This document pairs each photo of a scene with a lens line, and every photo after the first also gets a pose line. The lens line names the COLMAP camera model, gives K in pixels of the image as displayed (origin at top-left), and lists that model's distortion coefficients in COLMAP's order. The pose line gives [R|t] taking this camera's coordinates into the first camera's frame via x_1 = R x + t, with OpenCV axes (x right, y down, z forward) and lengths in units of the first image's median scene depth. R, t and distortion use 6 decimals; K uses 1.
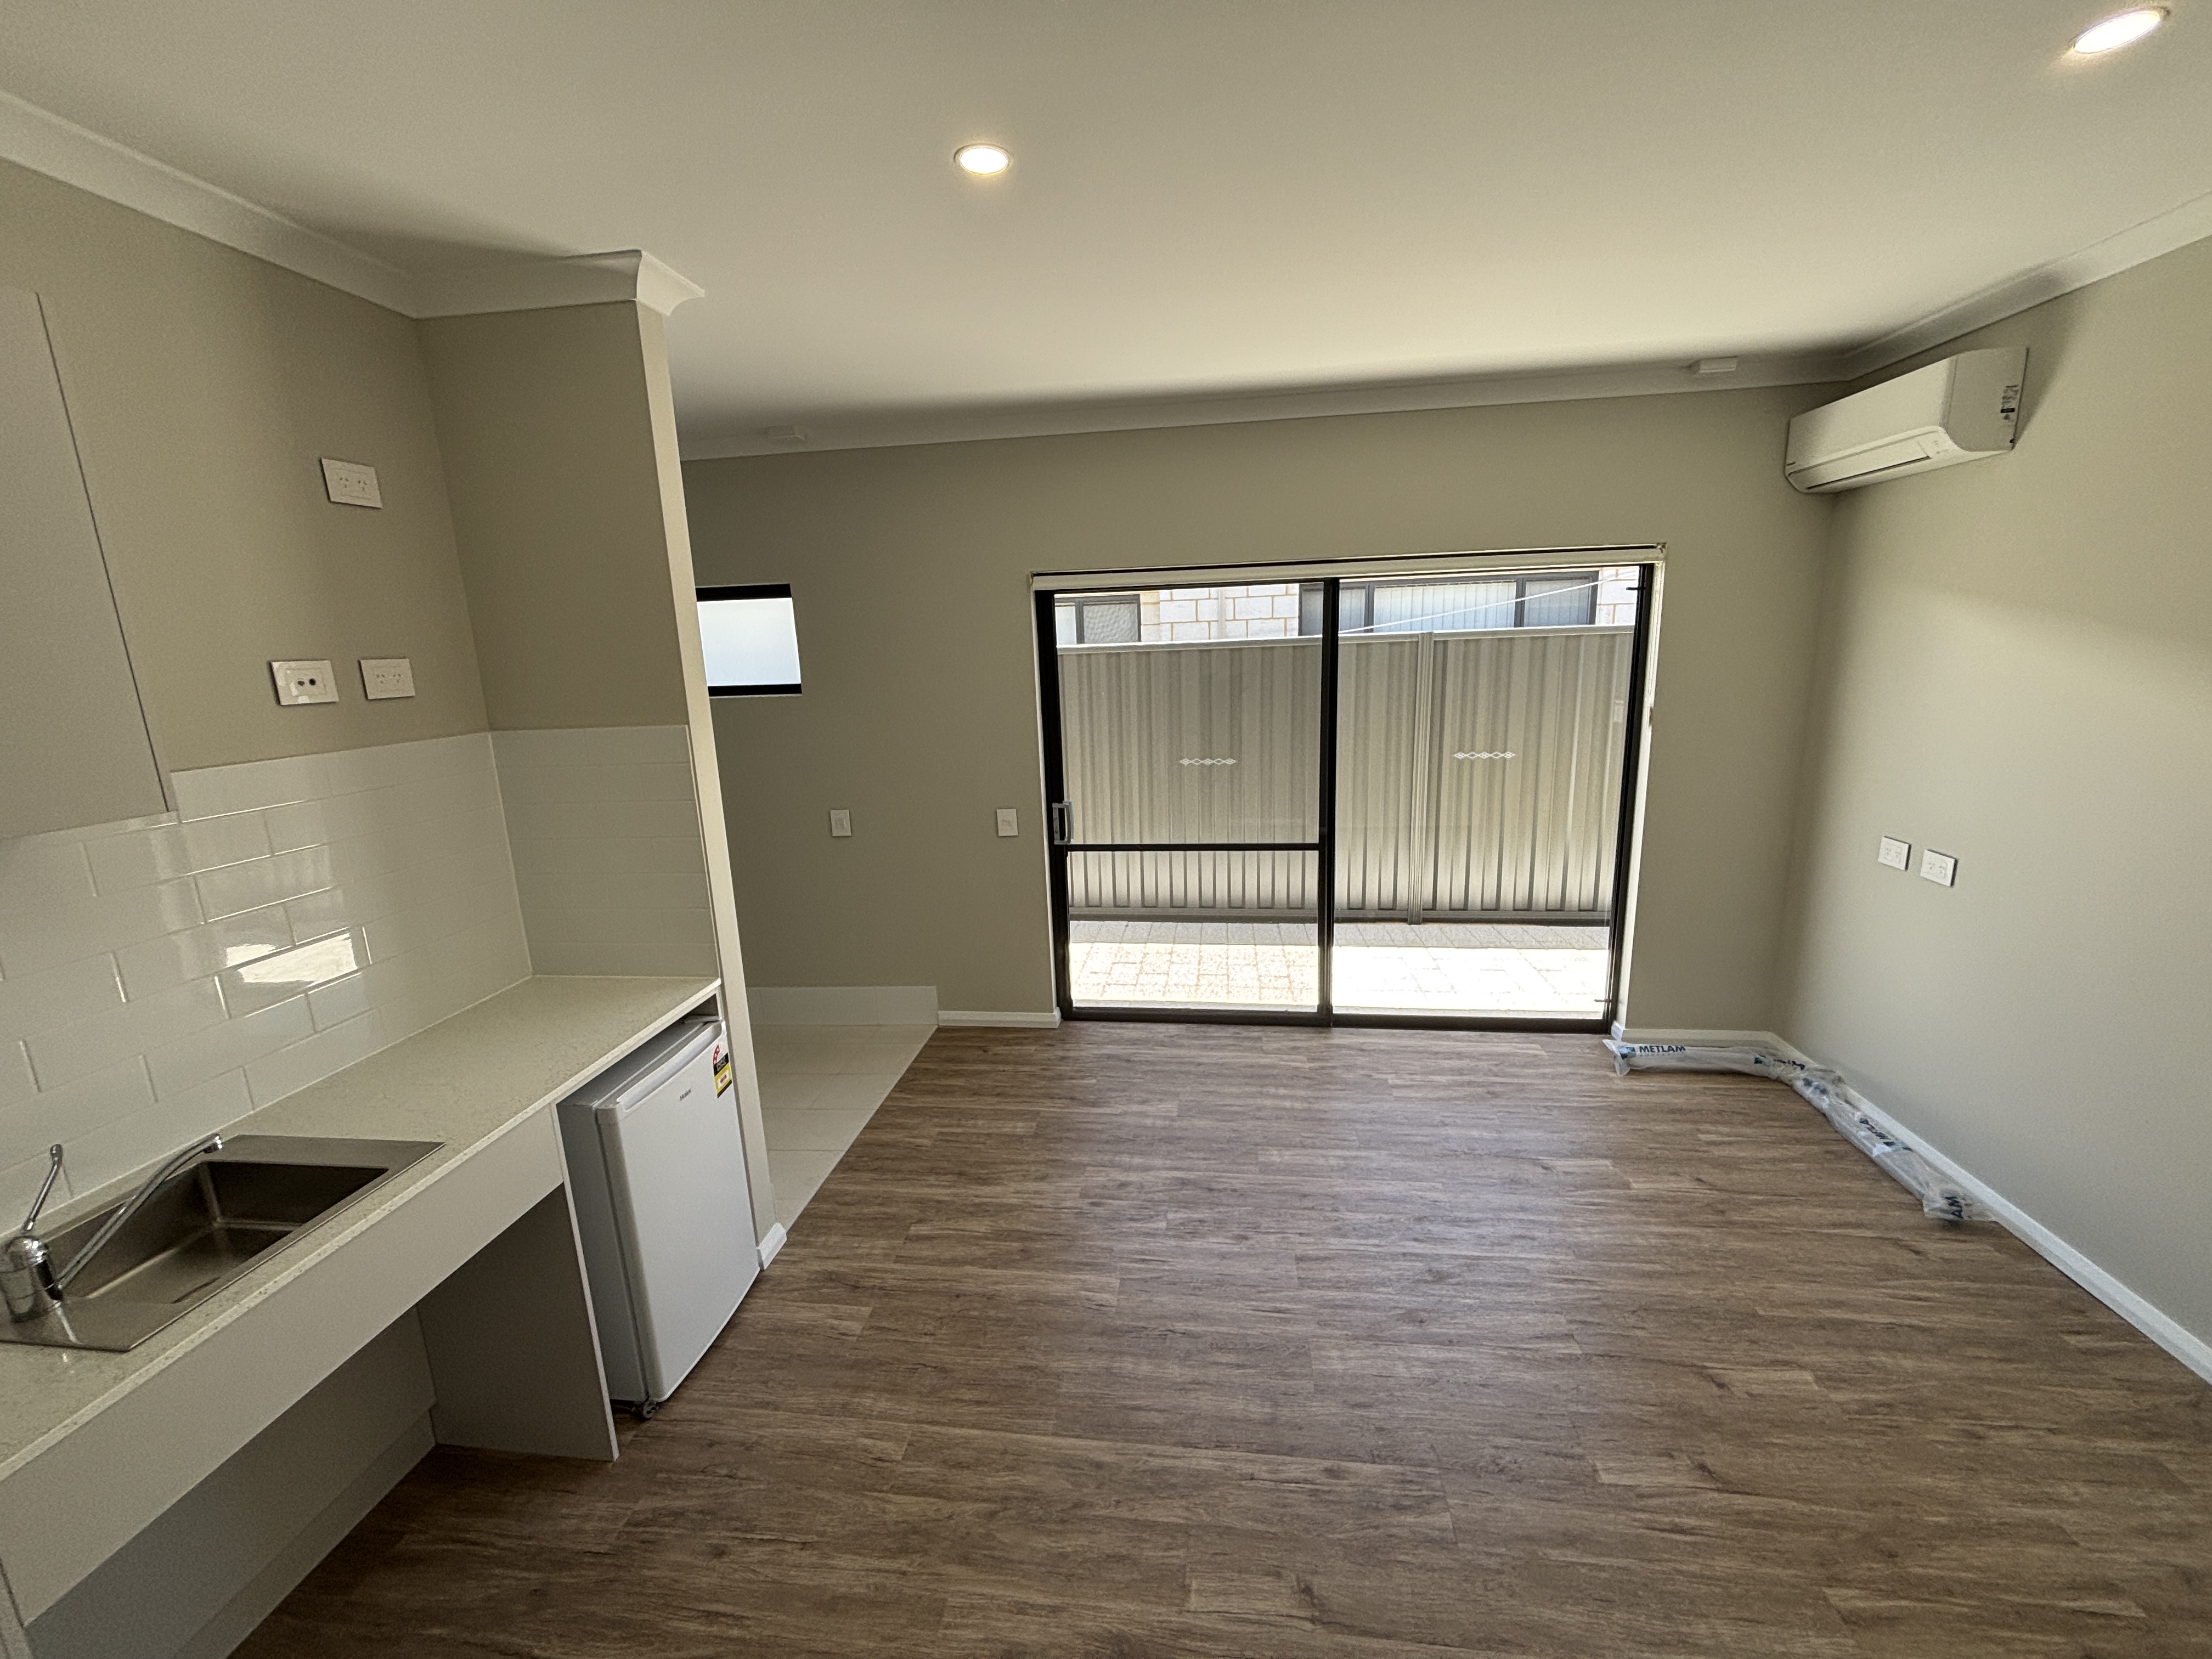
lens RADIAL K [[894.3, 0, 1095.3], [0, 894.3, 837.7], [0, 0, 1]] dist [0.010846, 0.002811]
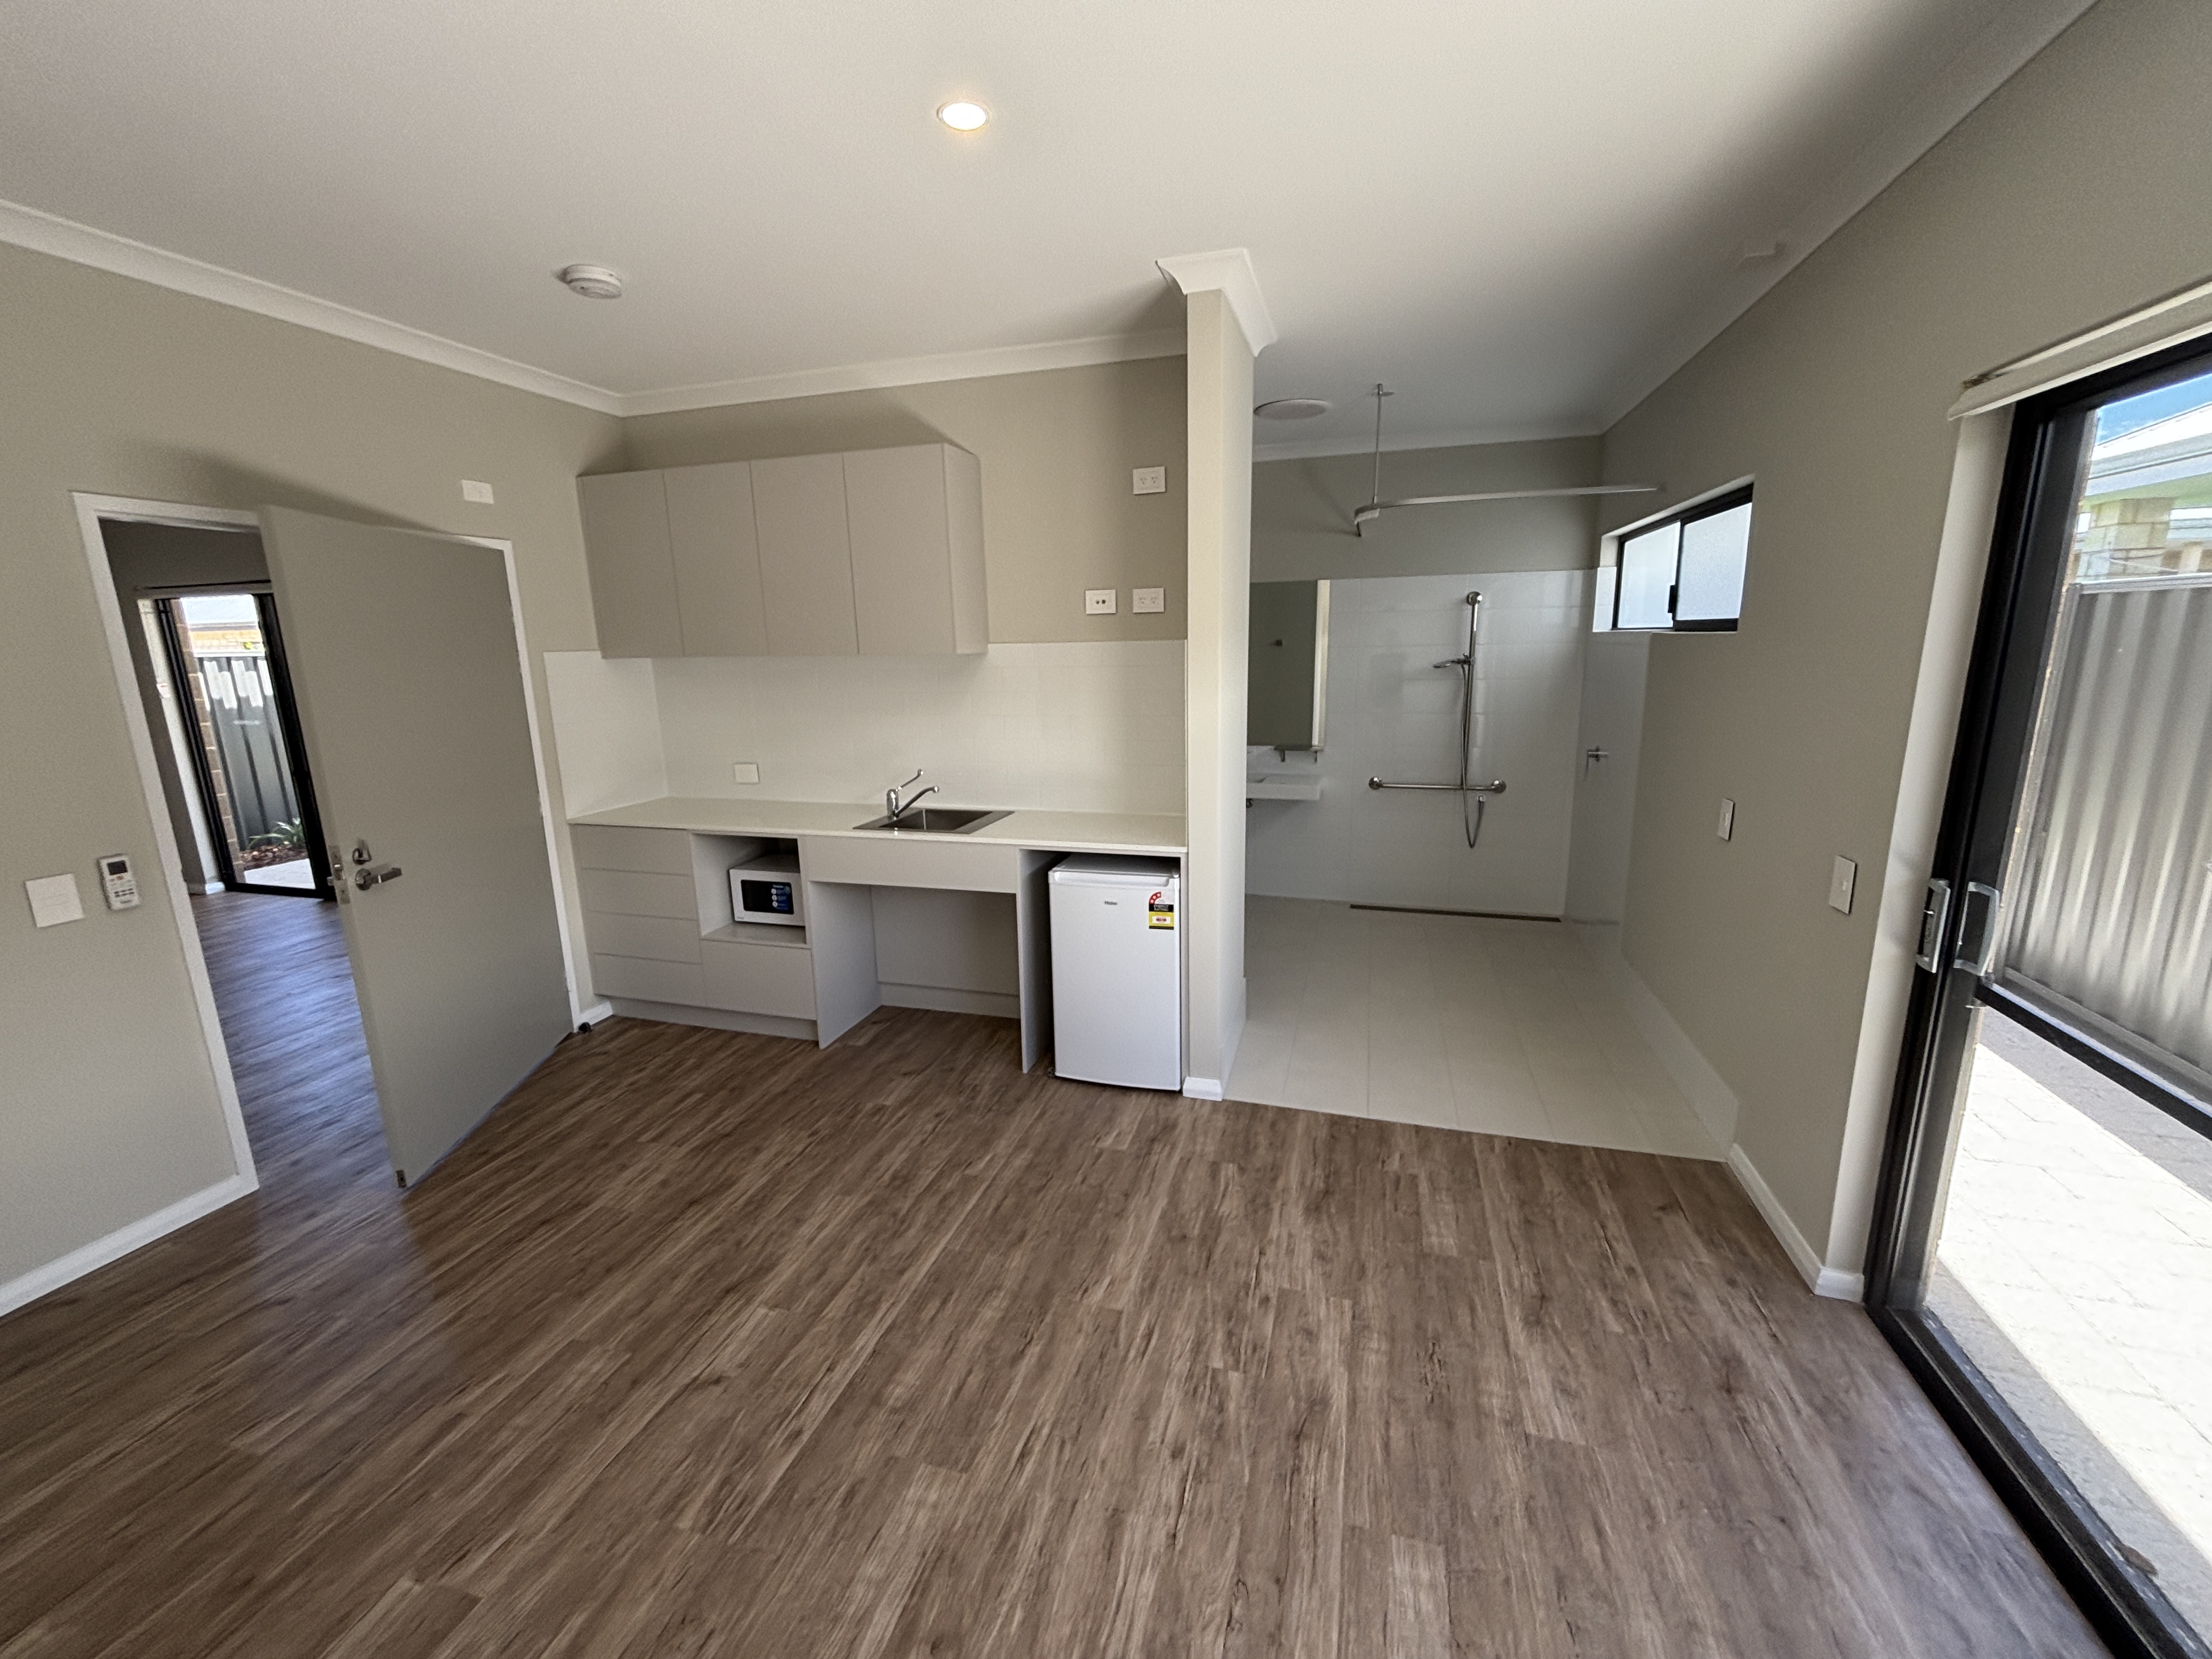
lens RADIAL K [[894.3, 0, 1109.6], [0, 894.3, 819.8], [0, 0, 1]] dist [0.010846, 0.002811]
pose [[-0.136936, 0.240096, -0.961042, 0.895144], [-0.191869, 0.945380, 0.263522, -0.214038], [0.971820, 0.220480, -0.083389, 1.147969]]
